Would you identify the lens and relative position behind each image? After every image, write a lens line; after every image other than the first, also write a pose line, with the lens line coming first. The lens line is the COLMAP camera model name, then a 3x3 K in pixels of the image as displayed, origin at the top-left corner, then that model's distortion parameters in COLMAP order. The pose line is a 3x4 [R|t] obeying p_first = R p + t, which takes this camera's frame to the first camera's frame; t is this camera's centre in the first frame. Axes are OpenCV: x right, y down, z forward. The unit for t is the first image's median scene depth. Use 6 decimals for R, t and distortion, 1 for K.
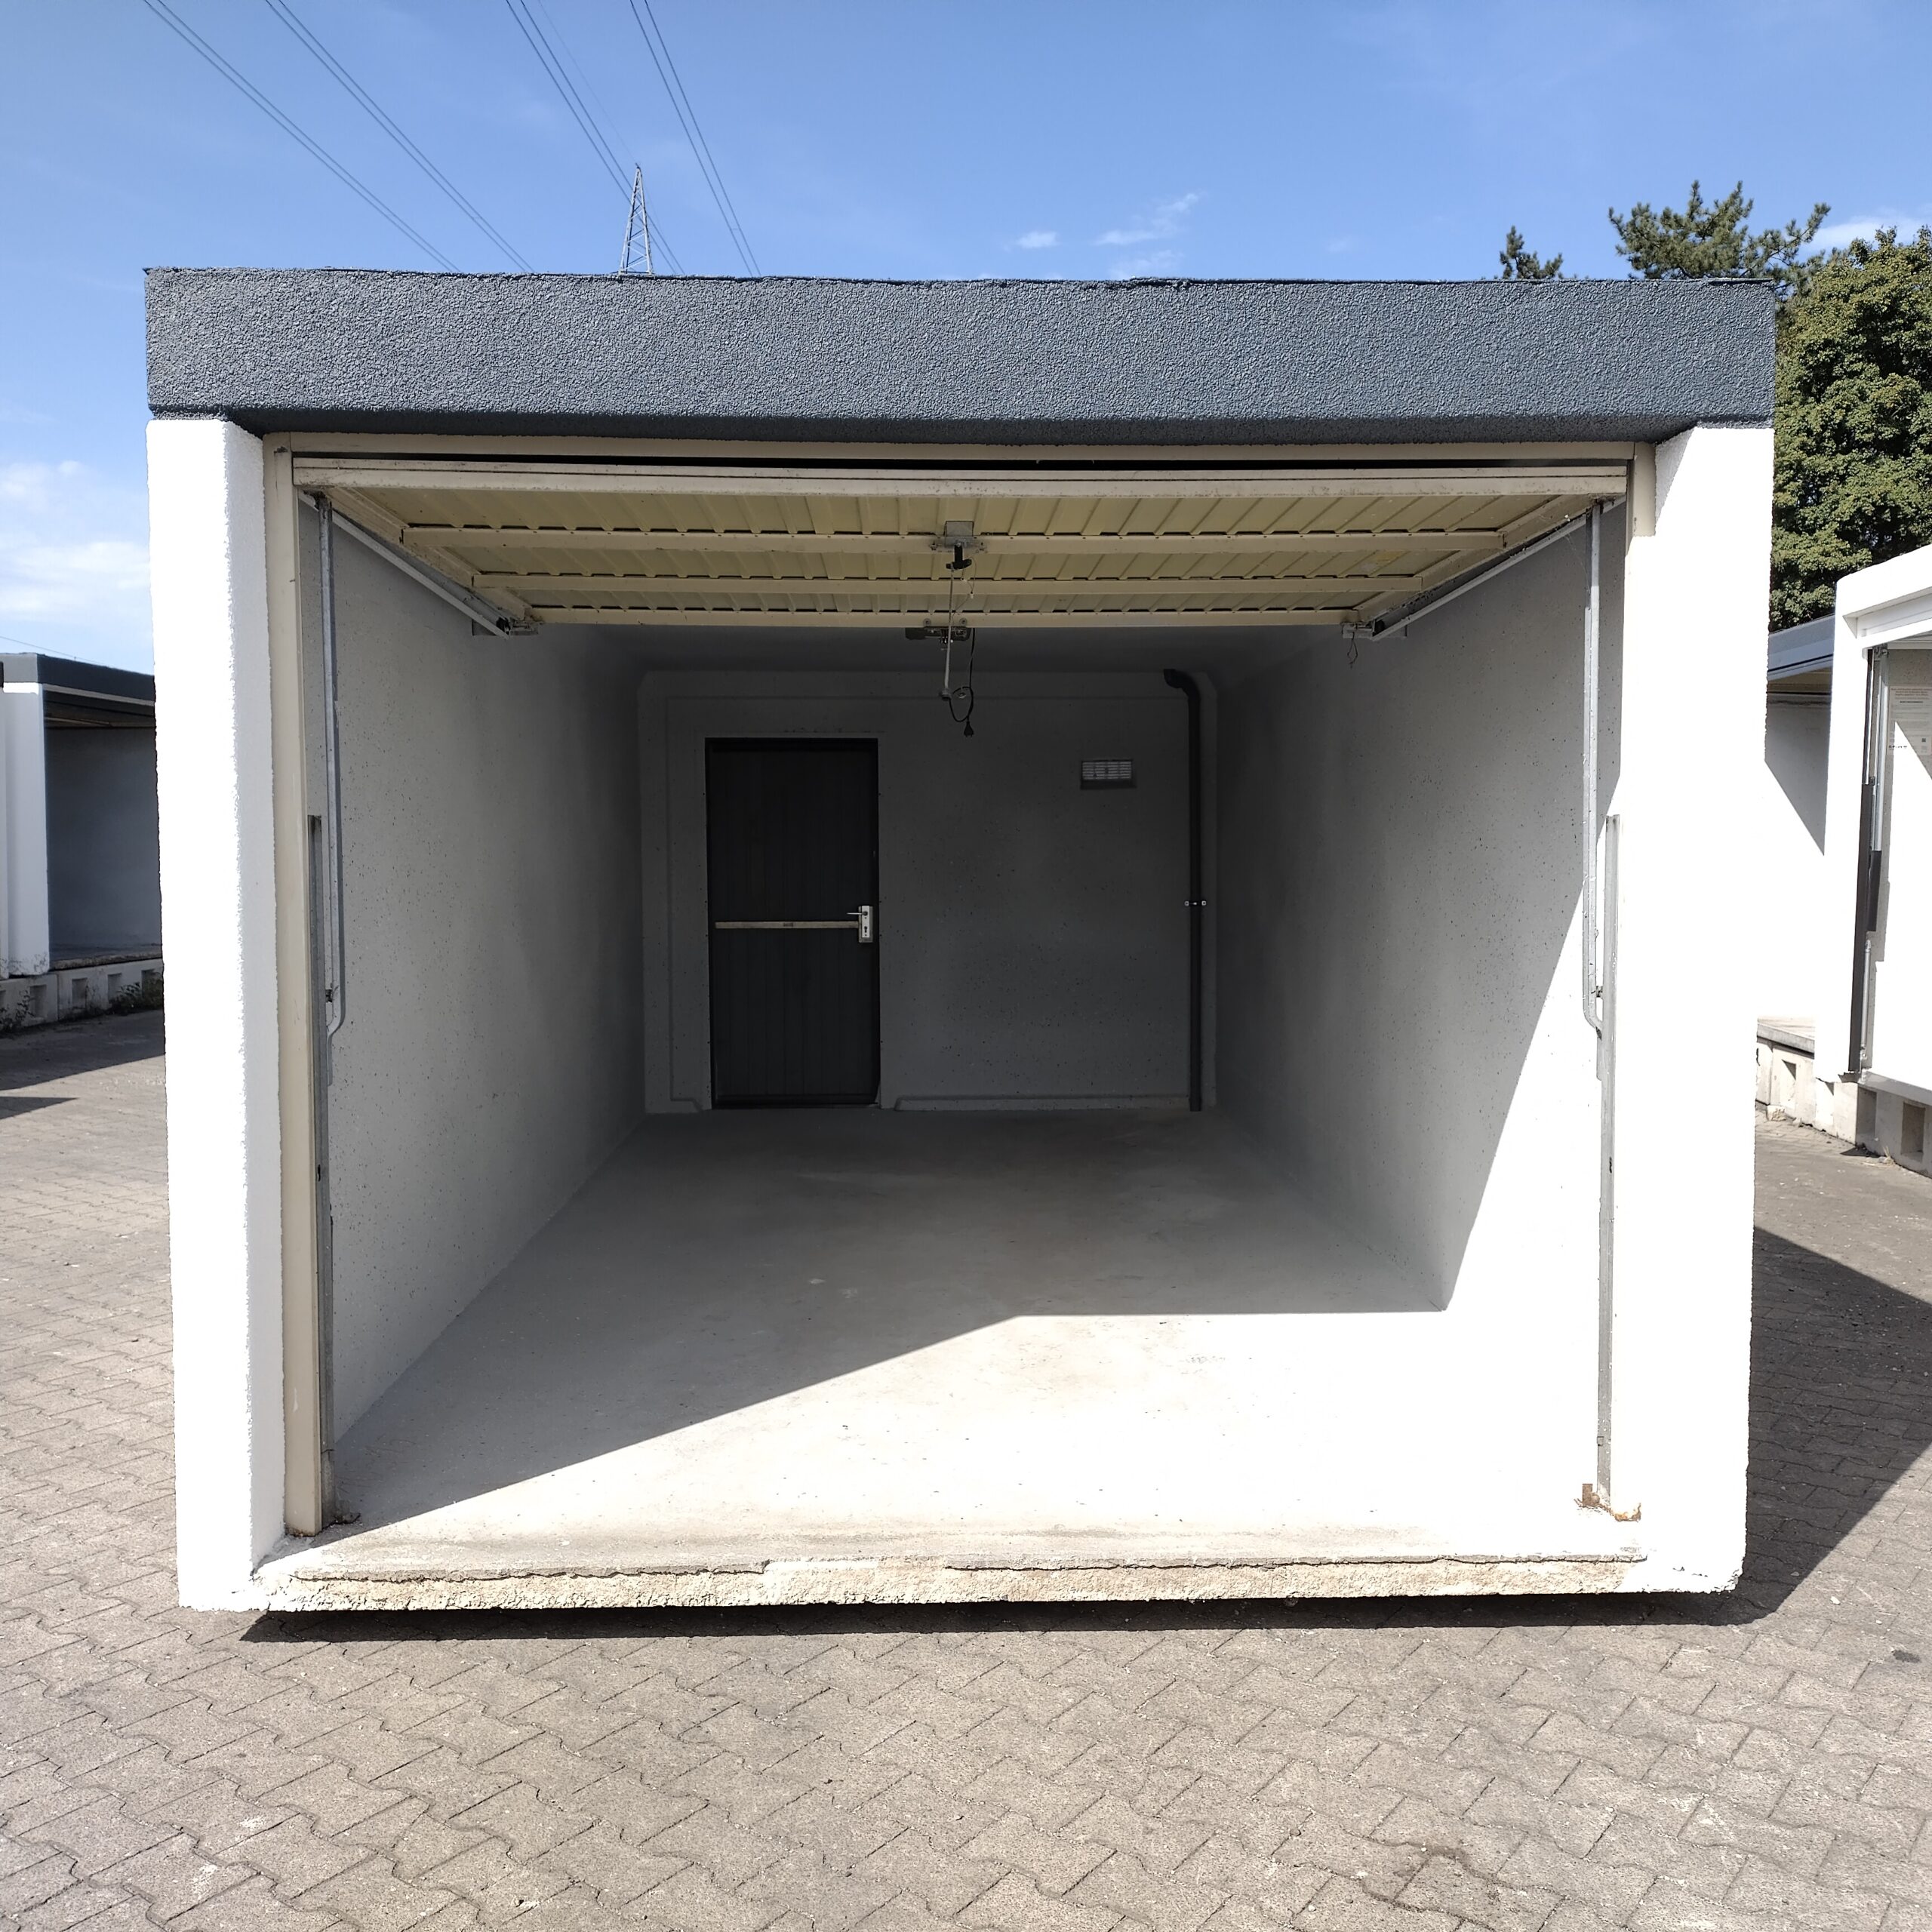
lens RADIAL K [[1883.5, 0, 990.1], [0, 1883.5, 948.5], [0, 0, 1]] dist [0.088804, -0.152713]
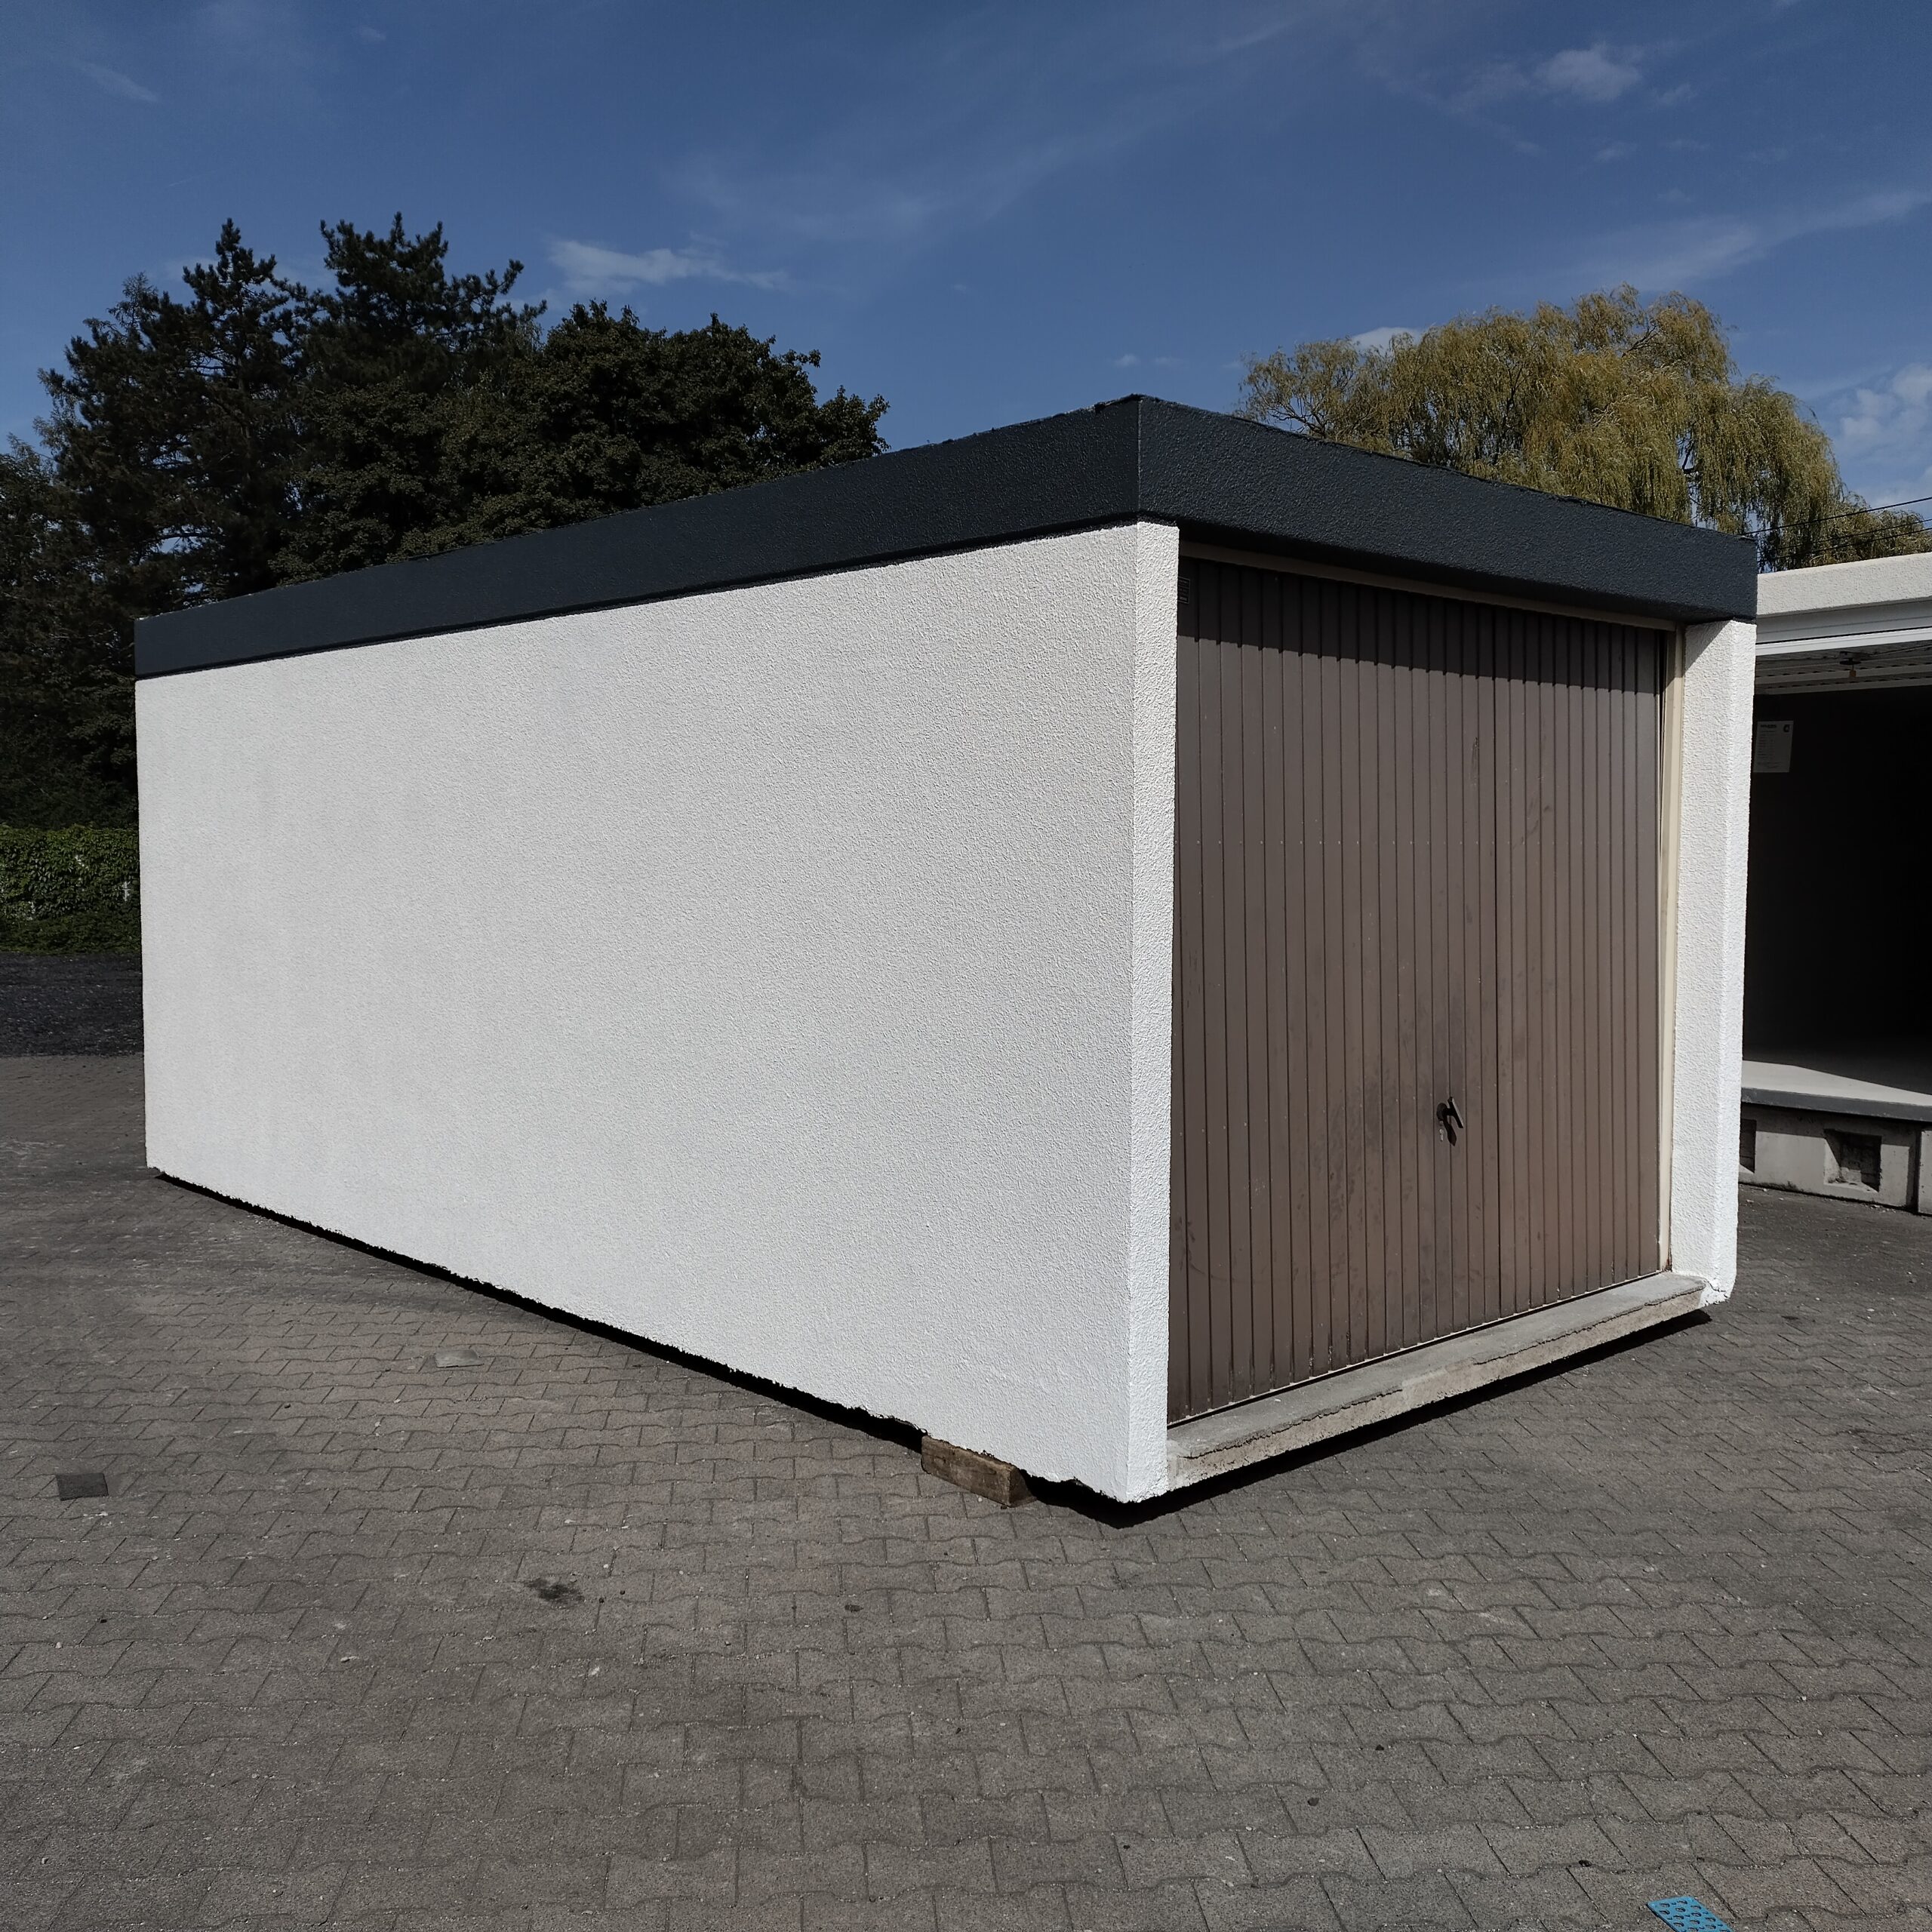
lens RADIAL K [[1836.0, 0, 990.0], [0, 1836.0, 969.9], [0, 0, 1]] dist [0.126806, -0.224357]
pose [[0.755034, -0.040703, 0.654421, -1.252414], [0.031871, 0.999170, 0.025374, -0.023439], [-0.654911, 0.001699, 0.755704, 0.173759]]
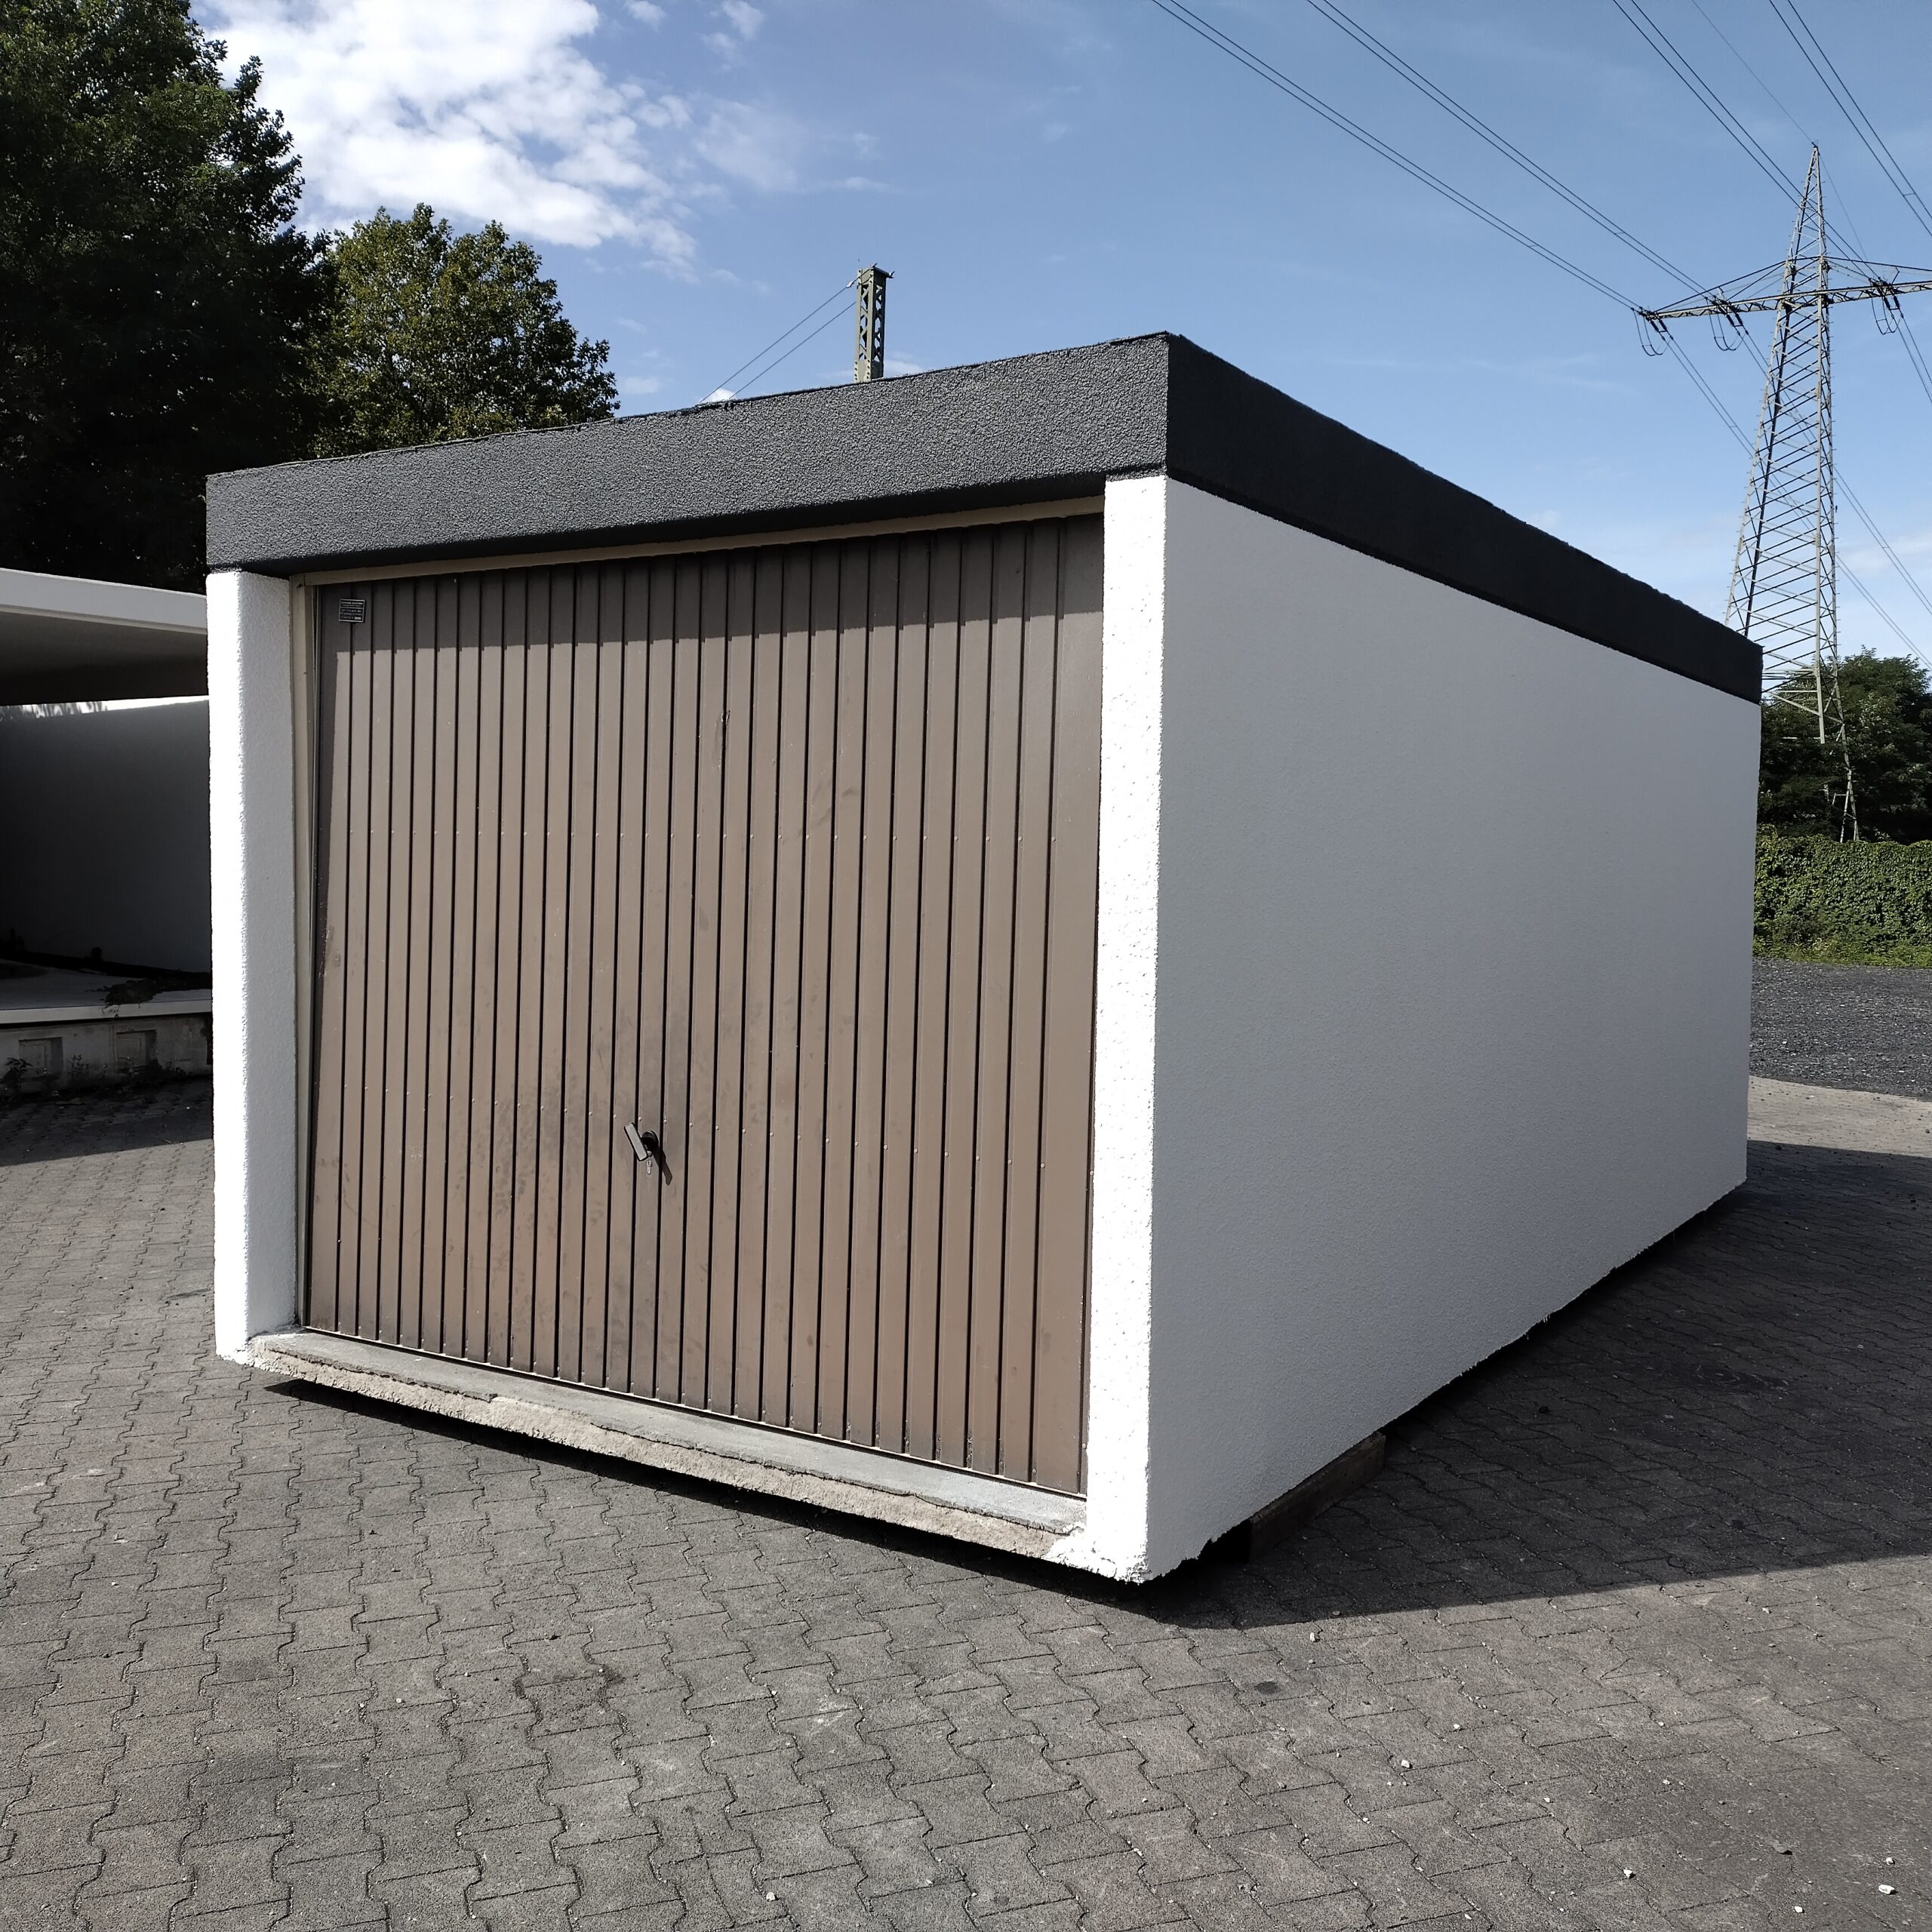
lens RADIAL K [[1883.5, 0, 990.1], [0, 1883.5, 948.5], [0, 0, 1]] dist [0.088804, -0.152713]
pose [[0.824048, 0.040066, -0.565102, 0.932501], [-0.045788, 0.998943, 0.004056, -0.011331], [0.564667, 0.022533, 0.825011, 0.091707]]
